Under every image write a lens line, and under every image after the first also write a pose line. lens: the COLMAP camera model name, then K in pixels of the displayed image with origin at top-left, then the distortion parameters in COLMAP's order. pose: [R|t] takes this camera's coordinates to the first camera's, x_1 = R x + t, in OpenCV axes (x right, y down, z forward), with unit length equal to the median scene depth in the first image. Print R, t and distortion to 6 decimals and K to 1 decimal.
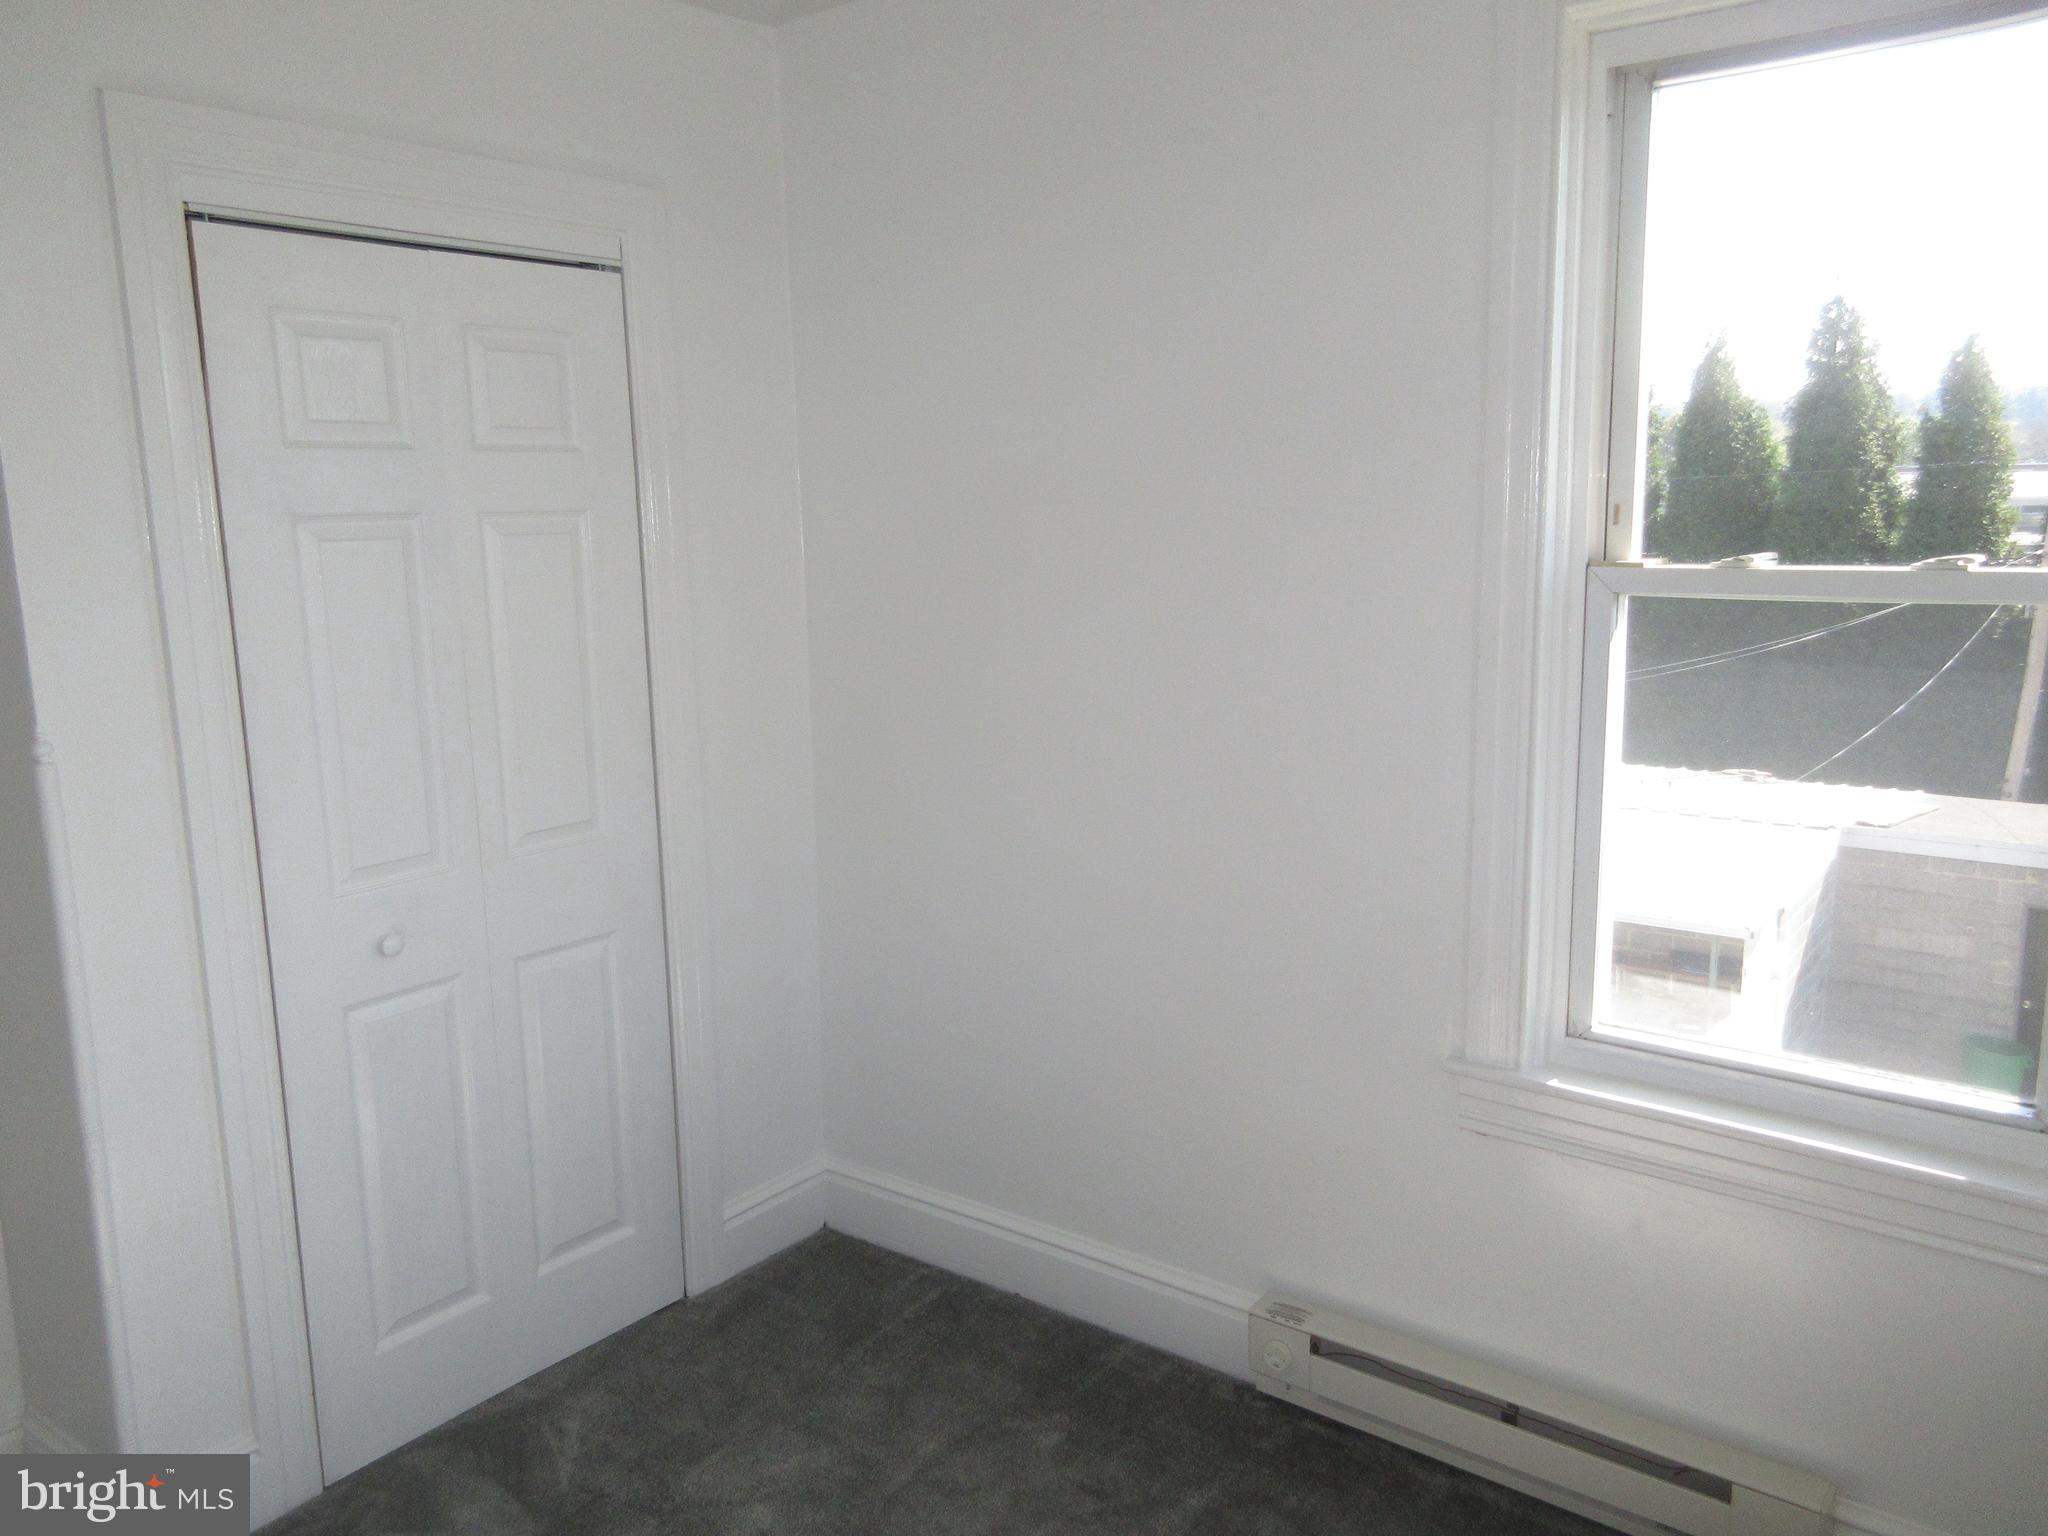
lens RADIAL K [[1528.3, 0, 1034.7], [0, 1528.3, 763.6], [0, 0, 1]] dist [0.012529, -0.001659]
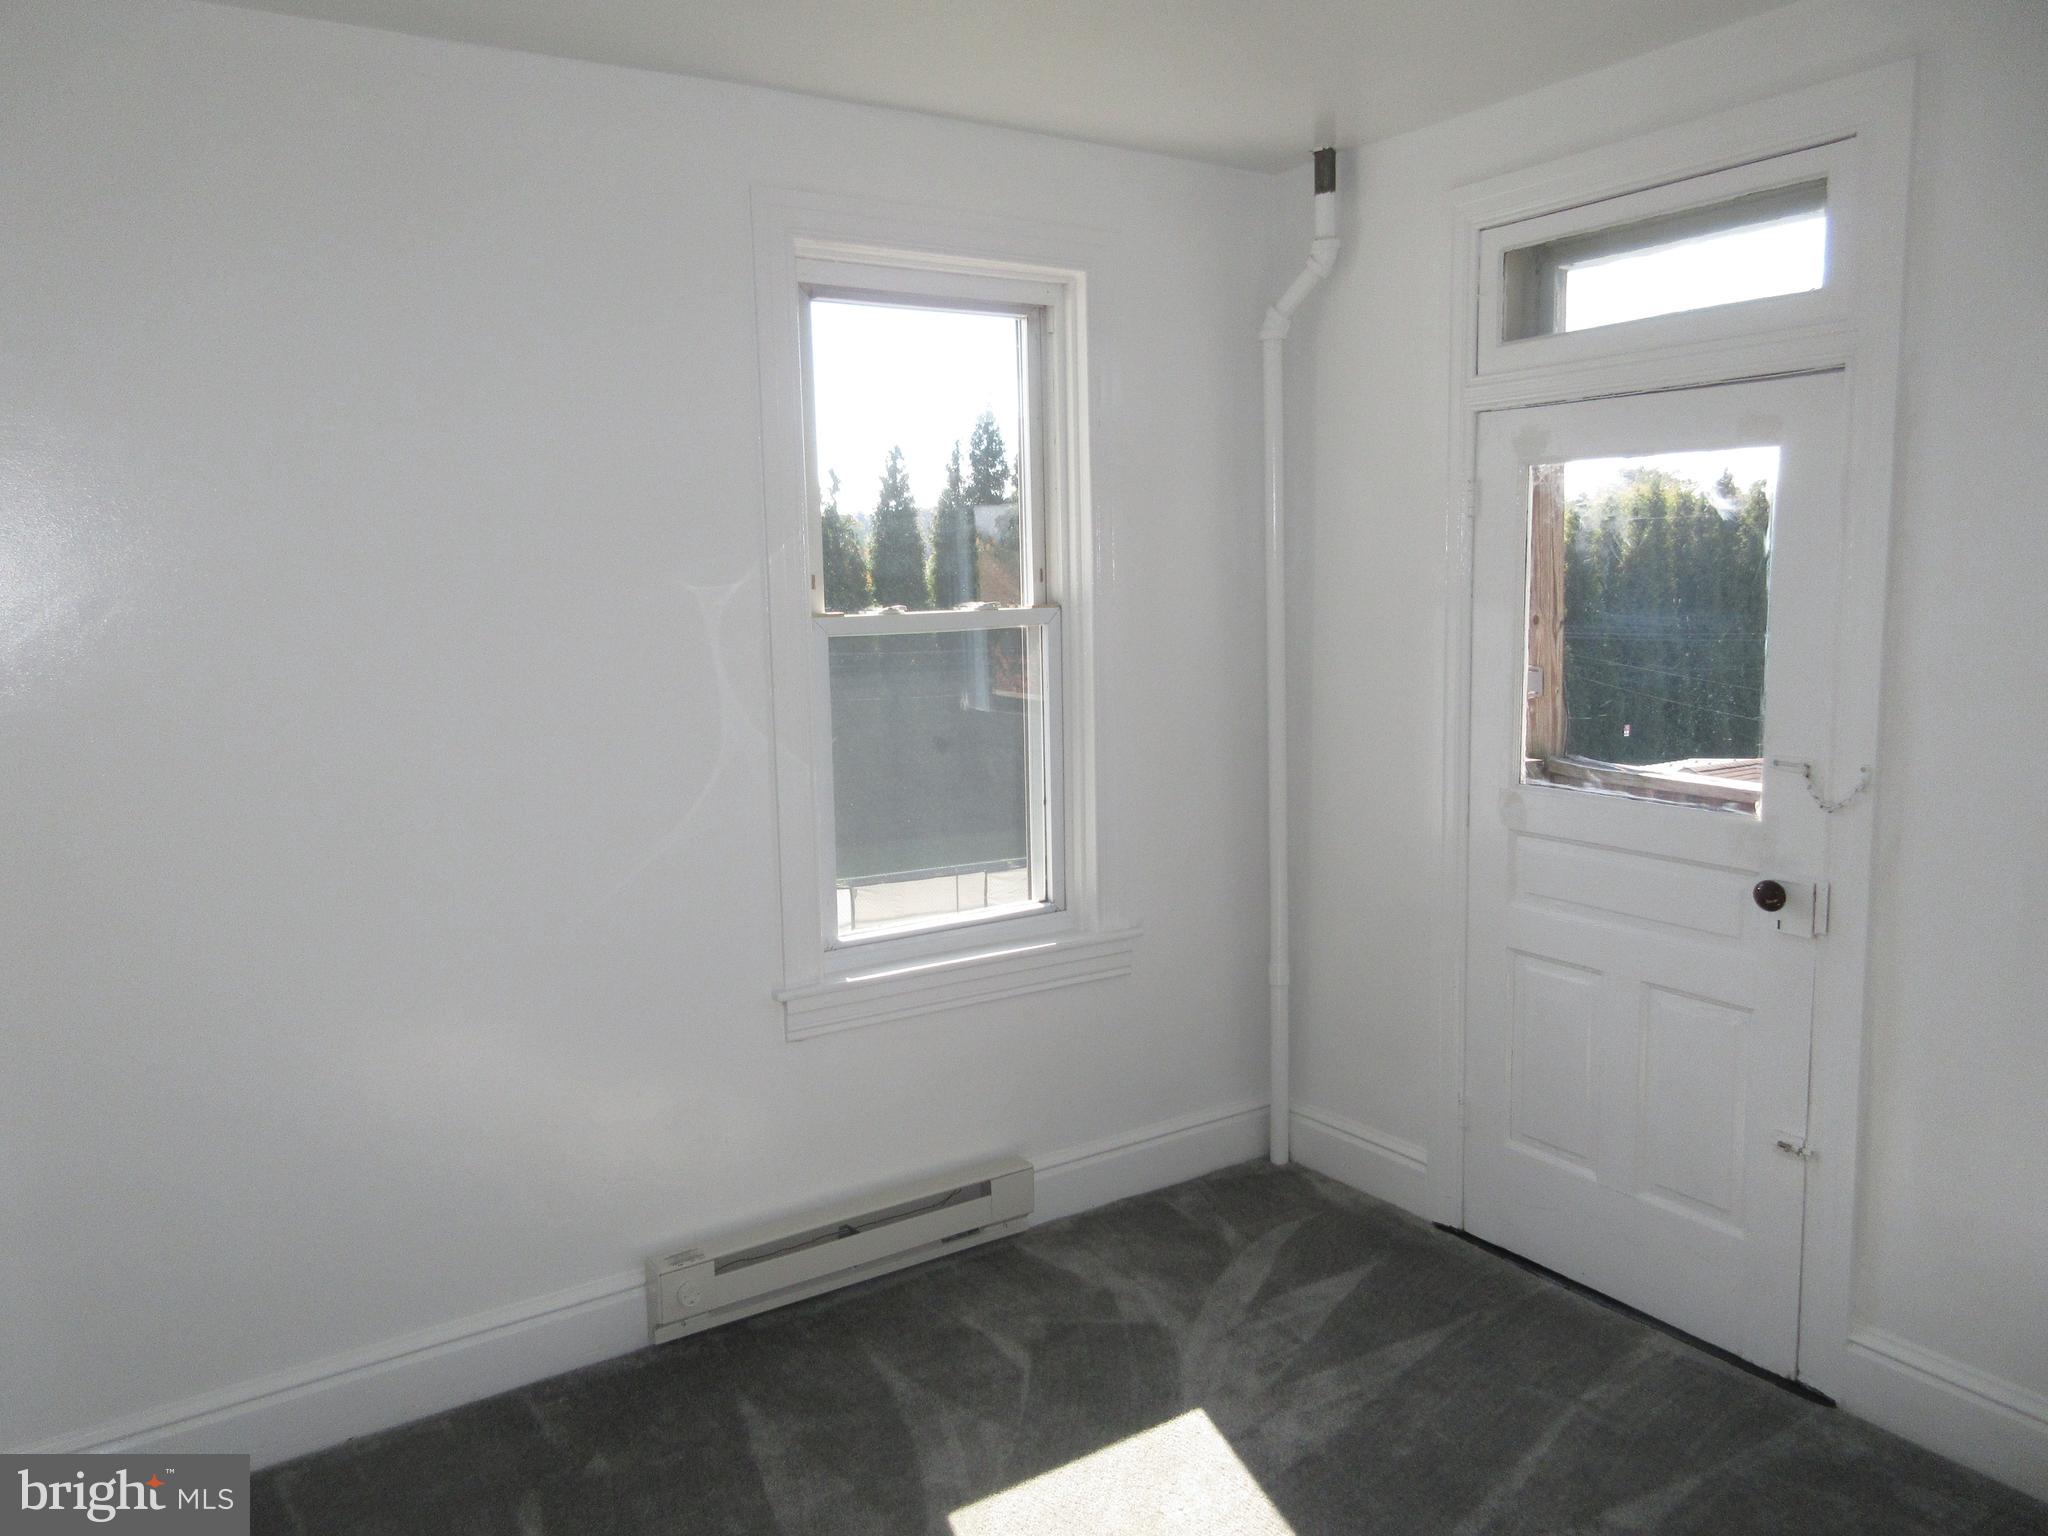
lens RADIAL K [[1528.3, 0, 1034.7], [0, 1528.3, 763.6], [0, 0, 1]] dist [0.012529, -0.001659]
pose [[0.313175, -0.120574, 0.942010, -0.972114], [0.171120, 0.982837, 0.068910, -0.059862], [-0.934152, 0.139616, 0.328433, 0.369492]]
